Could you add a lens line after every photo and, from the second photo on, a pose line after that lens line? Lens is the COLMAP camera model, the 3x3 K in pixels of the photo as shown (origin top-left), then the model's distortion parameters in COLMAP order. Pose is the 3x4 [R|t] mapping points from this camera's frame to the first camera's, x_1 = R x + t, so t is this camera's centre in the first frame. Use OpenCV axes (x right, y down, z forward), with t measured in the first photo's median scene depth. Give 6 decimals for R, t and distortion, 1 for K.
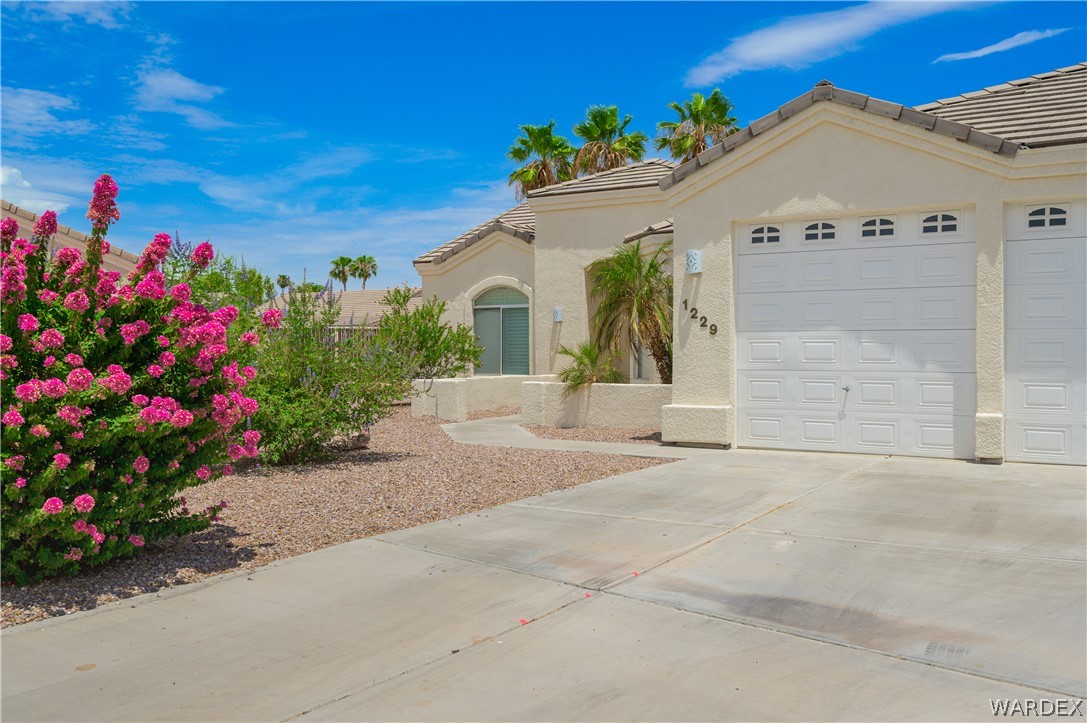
lens RADIAL K [[977.4, 0, 525.2], [0, 977.4, 397.2], [0, 0, 1]] dist [-0.002906, -0.011613]
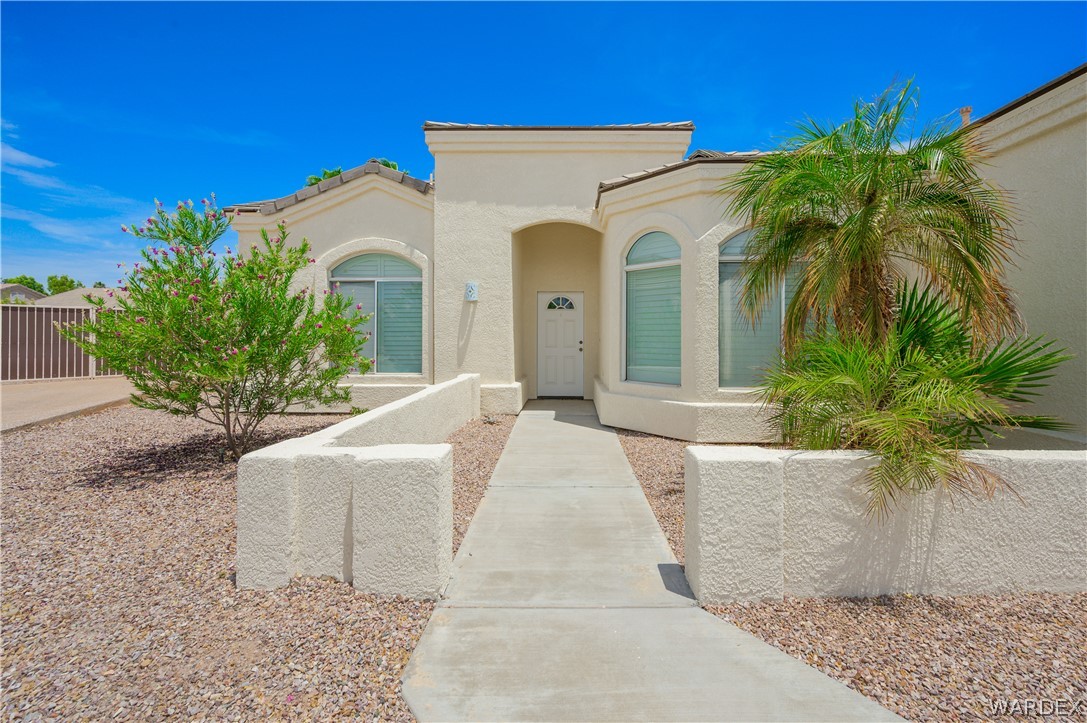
lens RADIAL K [[429.7, 0, 546.3], [0, 429.7, 336.2], [0, 0, 1]] dist [0.012328, -0.000071]
pose [[0.856138, 0.011047, 0.516629, -0.081870], [0.015484, 0.998774, -0.047017, -0.033493], [-0.516515, 0.048252, 0.854918, 0.666439]]
